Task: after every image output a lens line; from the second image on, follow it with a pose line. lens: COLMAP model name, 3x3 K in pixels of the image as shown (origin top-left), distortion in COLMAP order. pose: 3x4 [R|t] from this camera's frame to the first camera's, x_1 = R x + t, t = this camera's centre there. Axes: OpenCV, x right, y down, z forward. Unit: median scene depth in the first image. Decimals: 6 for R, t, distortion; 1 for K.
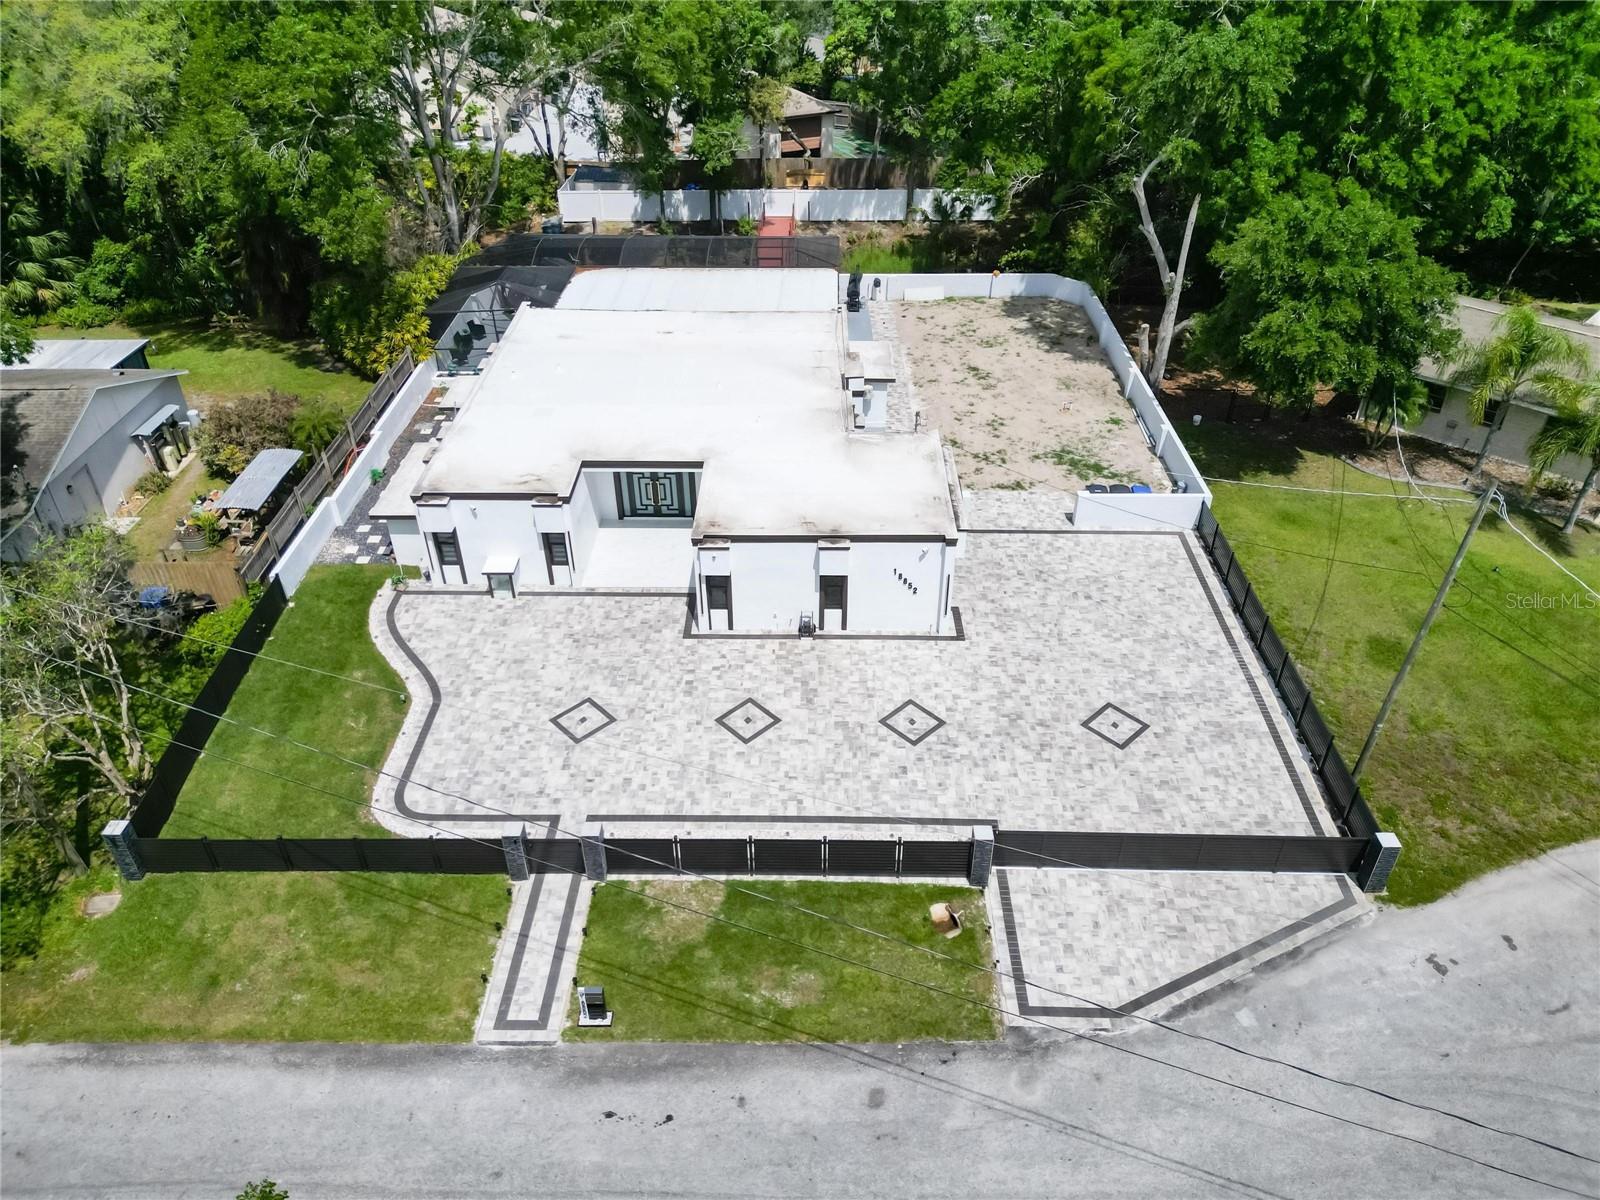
lens RADIAL K [[1125.0, 0, 802.2], [0, 1125.0, 600.3], [0, 0, 1]] dist [0.069784, -0.067162]
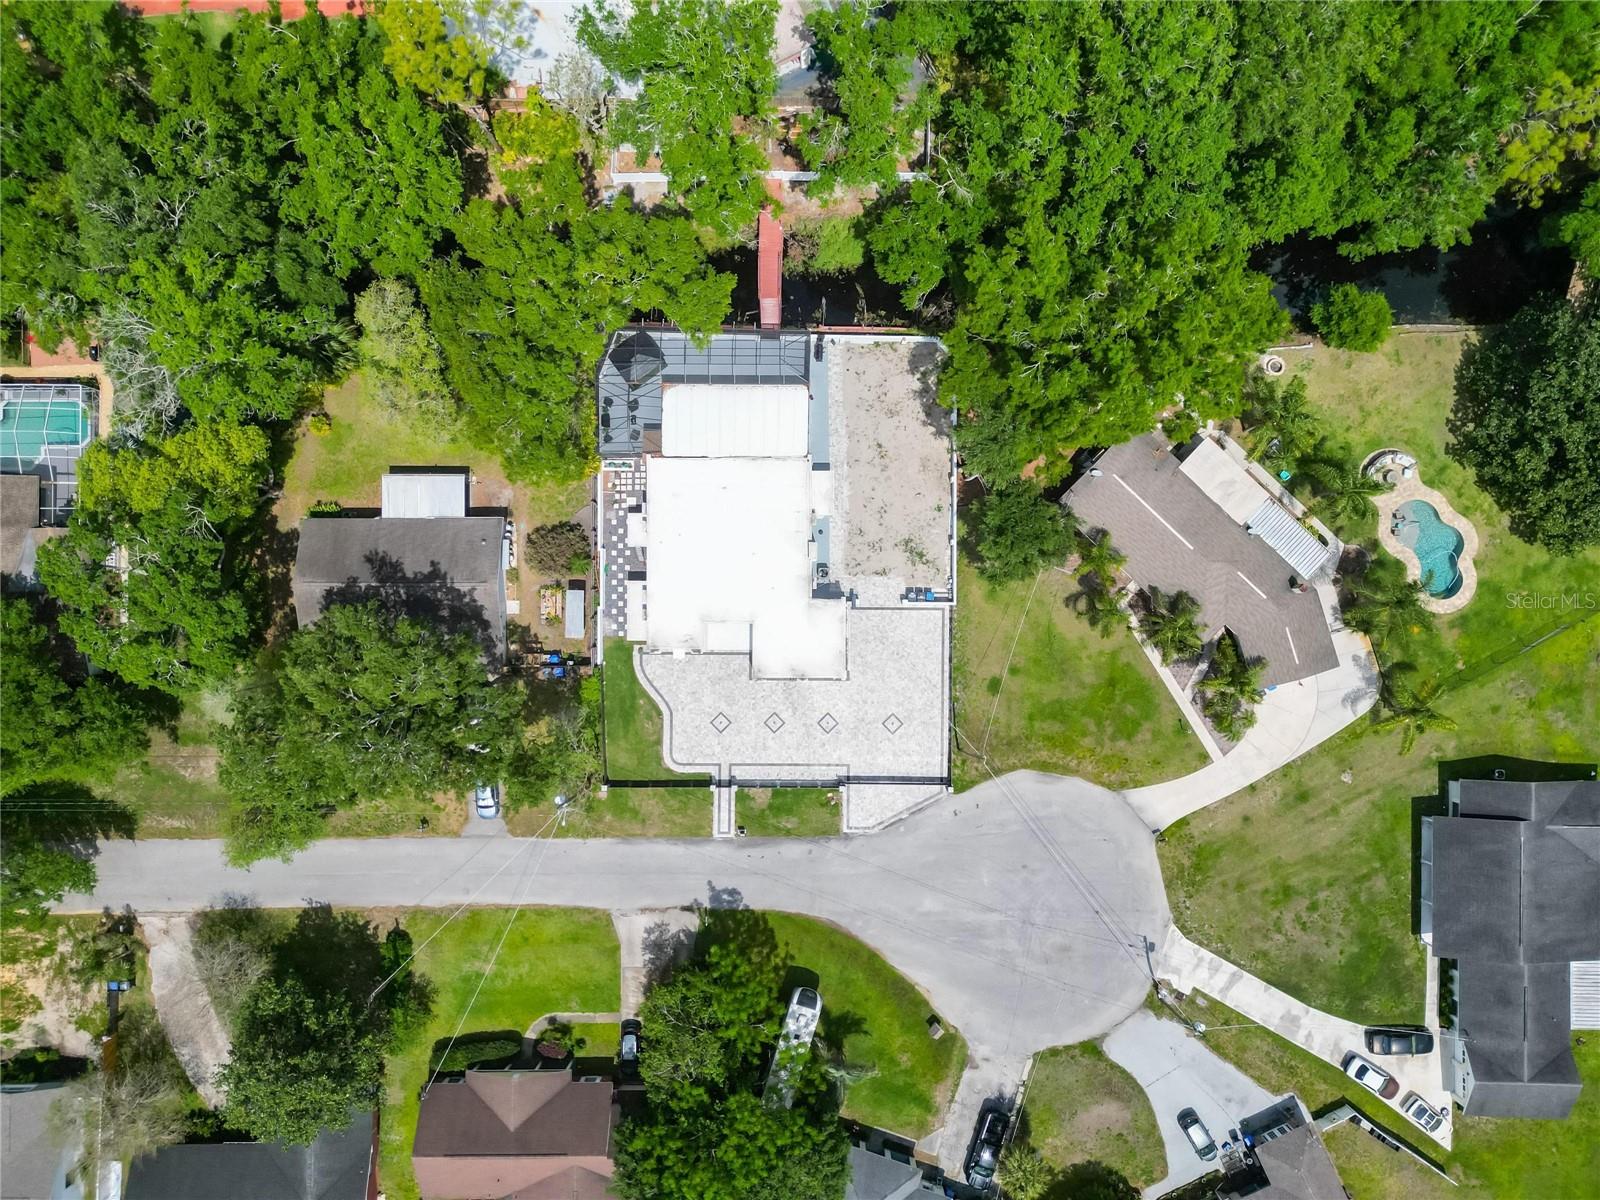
lens RADIAL K [[1123.8, 0, 800.0], [0, 1123.8, 600.0], [0, 0, 1]] dist [0.091131, -0.111713]
pose [[0.999962, -0.008602, 0.001454, 0.020198], [0.003849, 0.584579, 0.811328, -2.578858], [-0.007829, -0.811291, 0.584590, -0.524010]]
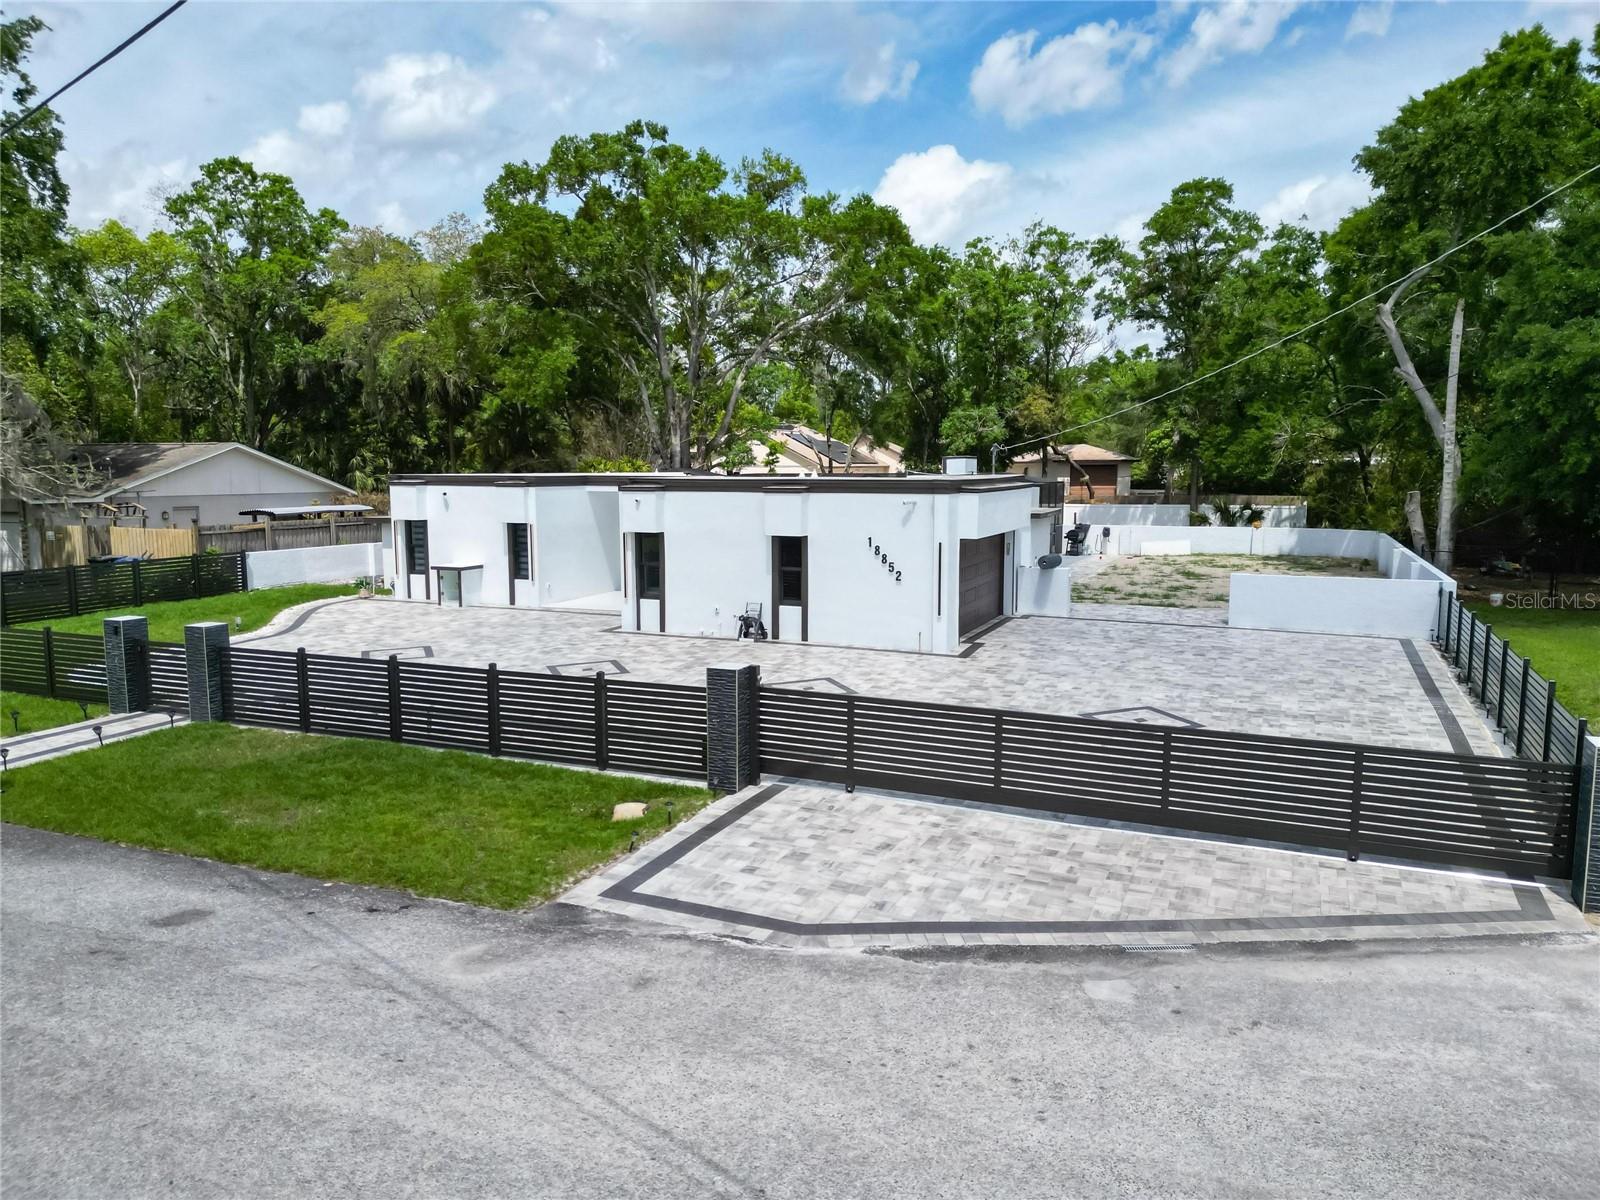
lens RADIAL K [[1119.3, 0, 802.2], [0, 1119.3, 603.2], [0, 0, 1]] dist [0.080002, -0.081661]
pose [[0.923480, 0.050992, -0.380242, 0.329386], [-0.223972, 0.876353, -0.426429, 0.333272], [0.311482, 0.478962, 0.820716, 0.460081]]
